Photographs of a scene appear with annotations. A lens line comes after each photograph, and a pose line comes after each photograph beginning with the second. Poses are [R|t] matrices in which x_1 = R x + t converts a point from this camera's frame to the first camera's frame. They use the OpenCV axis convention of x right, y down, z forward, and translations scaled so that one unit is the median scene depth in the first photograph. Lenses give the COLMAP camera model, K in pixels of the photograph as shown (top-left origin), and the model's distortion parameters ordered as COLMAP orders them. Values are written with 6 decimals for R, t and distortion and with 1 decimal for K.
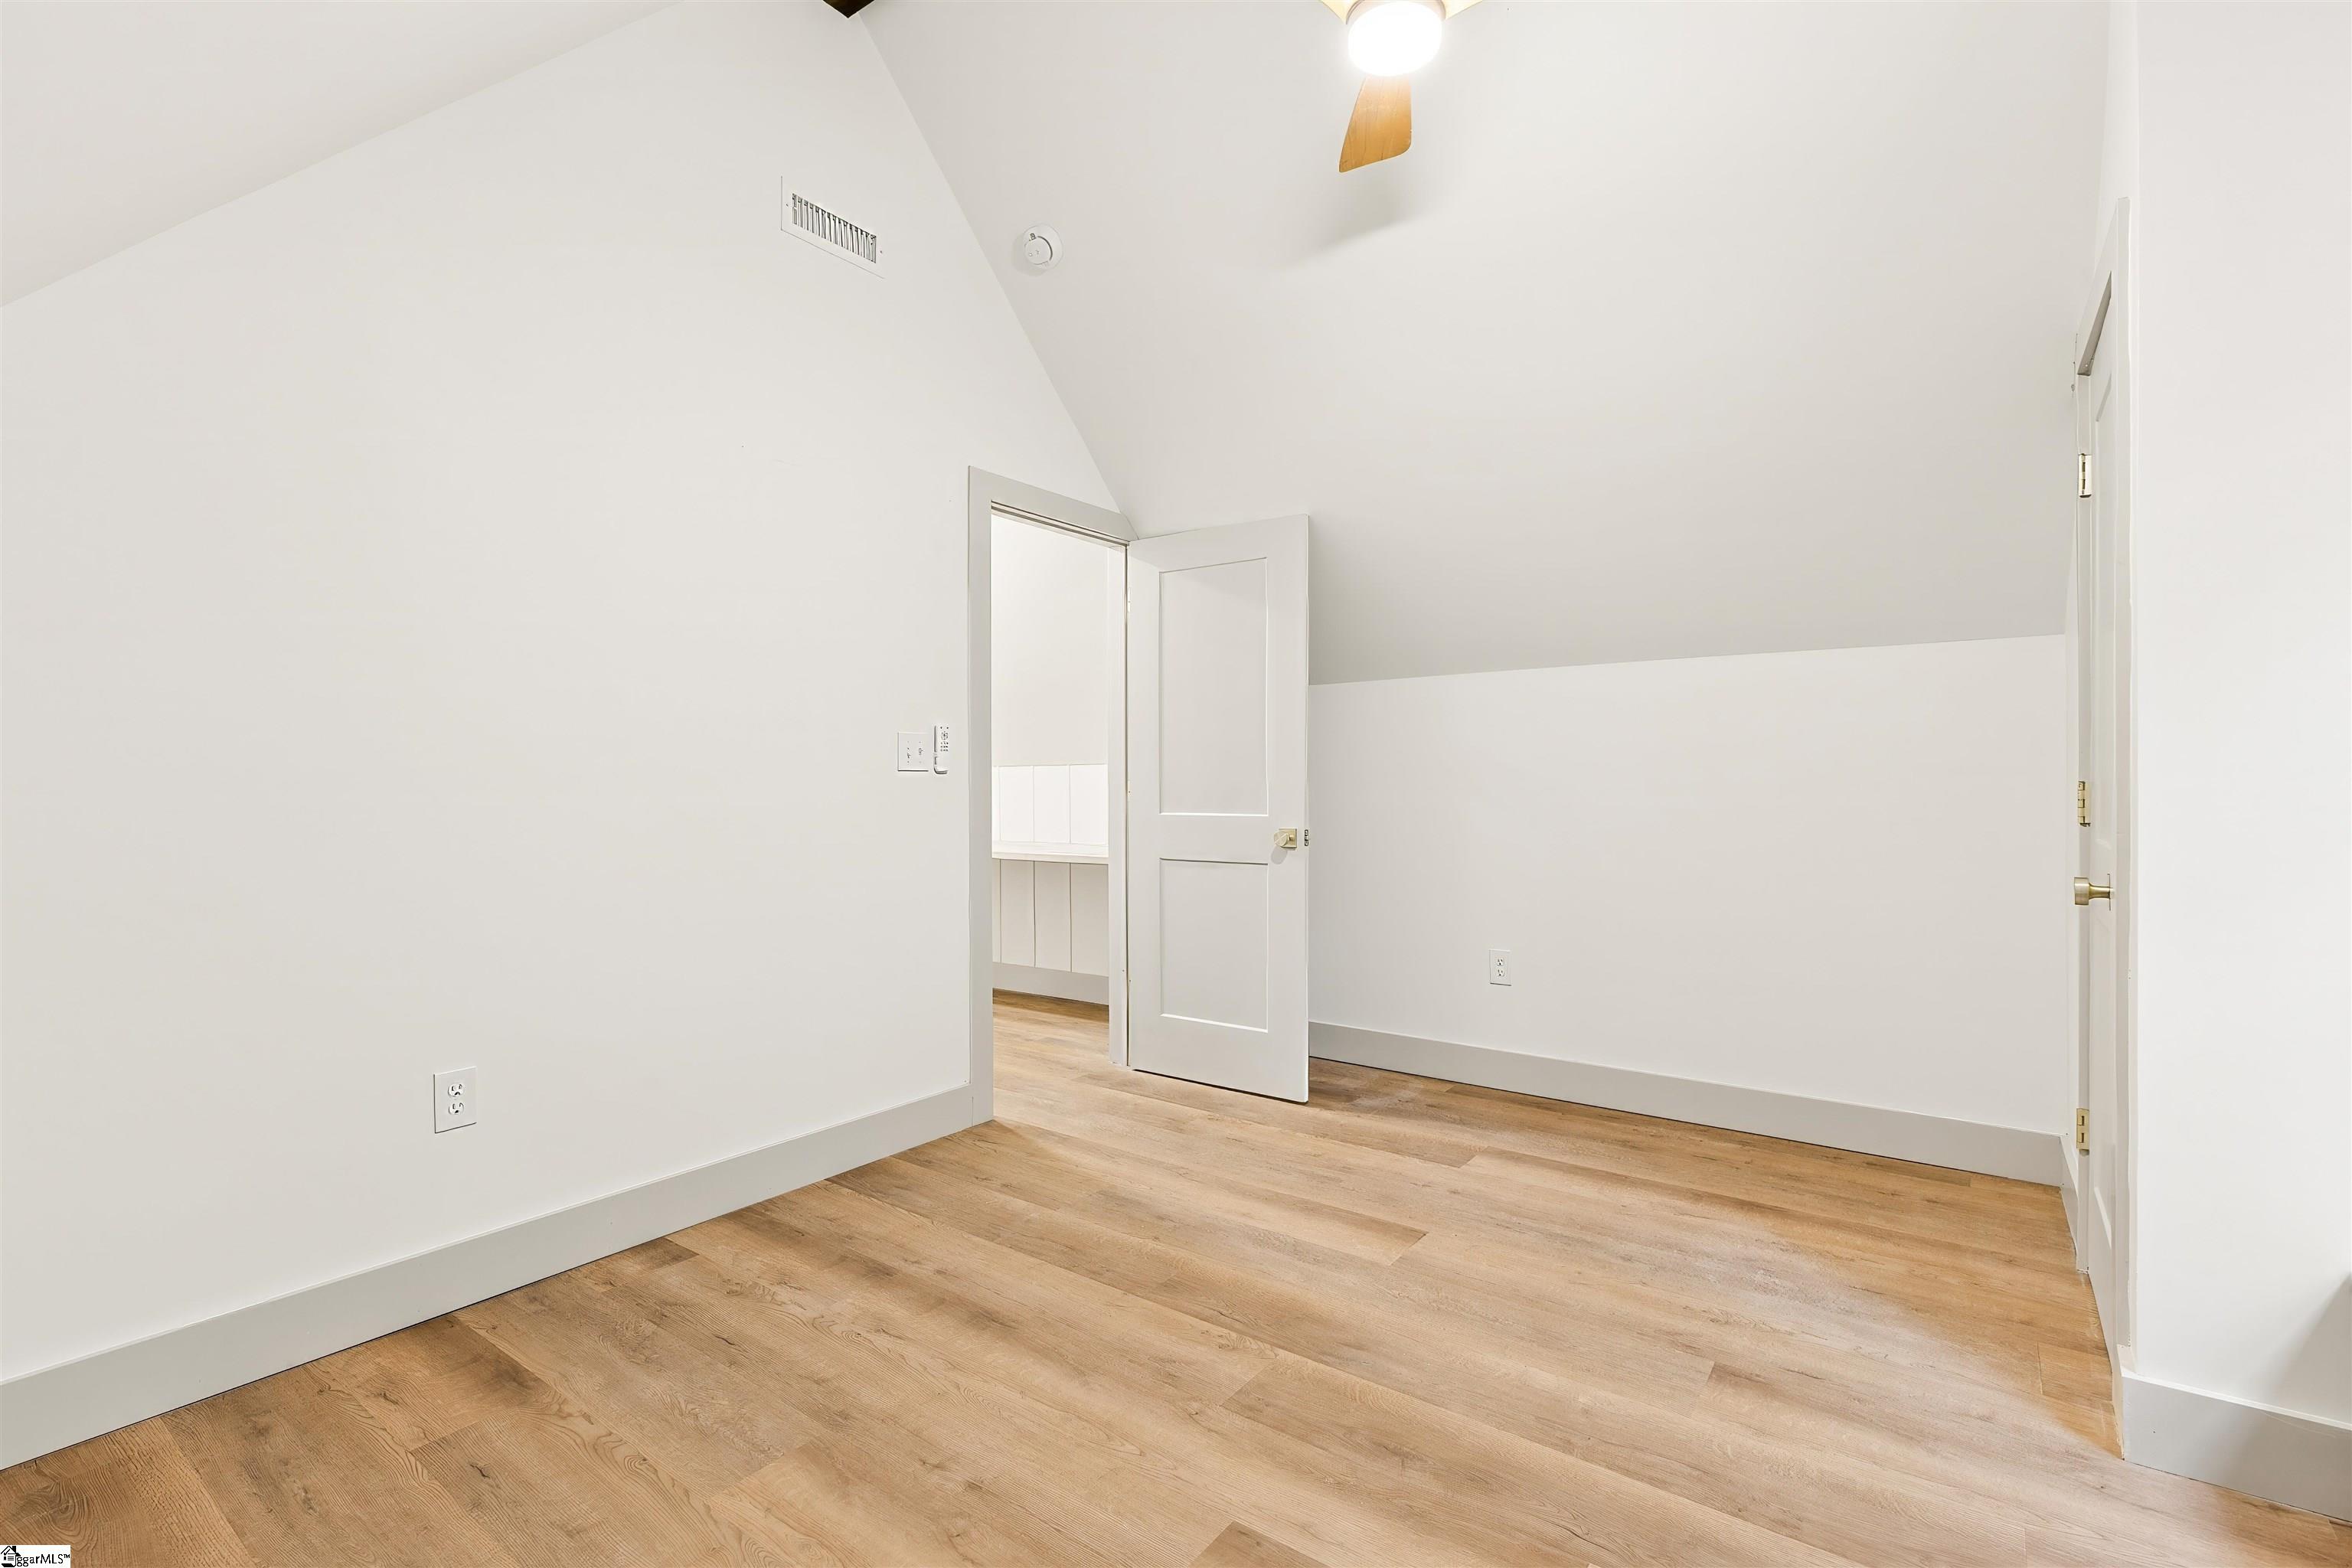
lens RADIAL K [[1066.3, 0, 1176.0], [0, 1066.3, 784.0], [0, 0, 1]] dist [-0.000140, -0.000019]
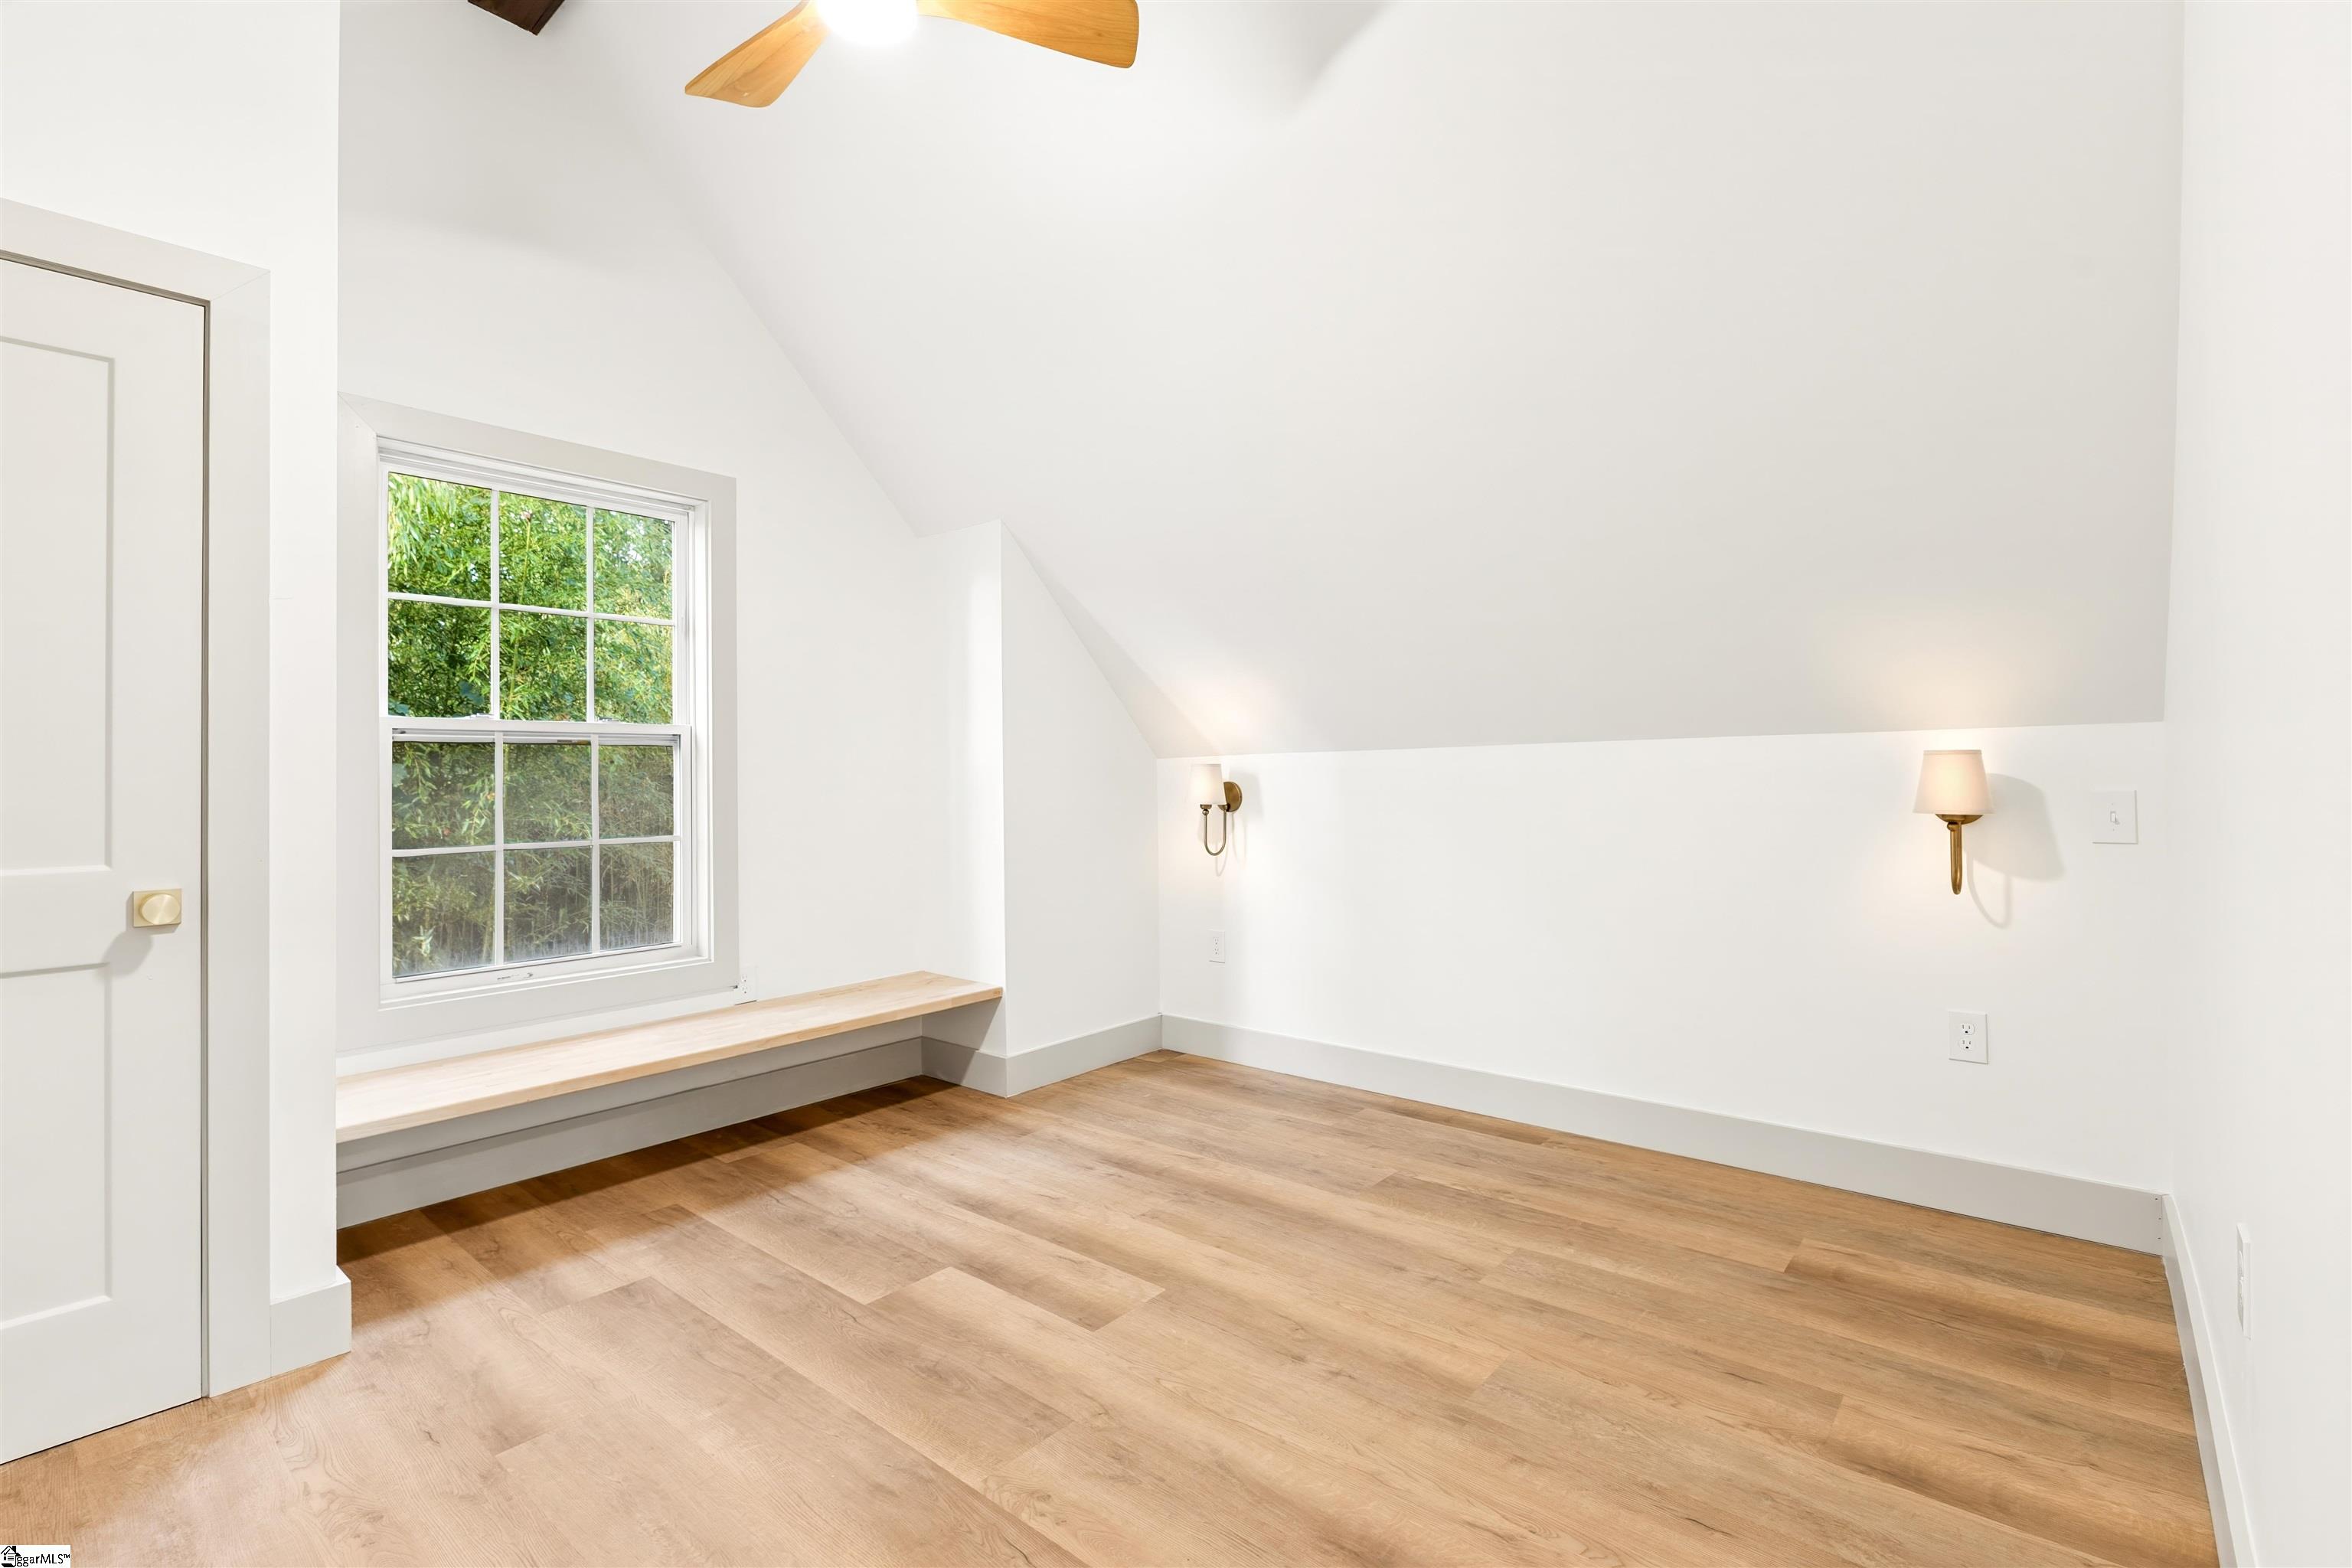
lens RADIAL K [[1066.3, 0, 1176.0], [0, 1066.3, 784.0], [0, 0, 1]] dist [-0.000140, -0.000019]
pose [[-0.997824, 0.016966, 0.063720, -0.124829], [0.017877, 0.999746, 0.013750, -0.010633], [-0.063470, 0.014859, -0.997873, 1.976918]]
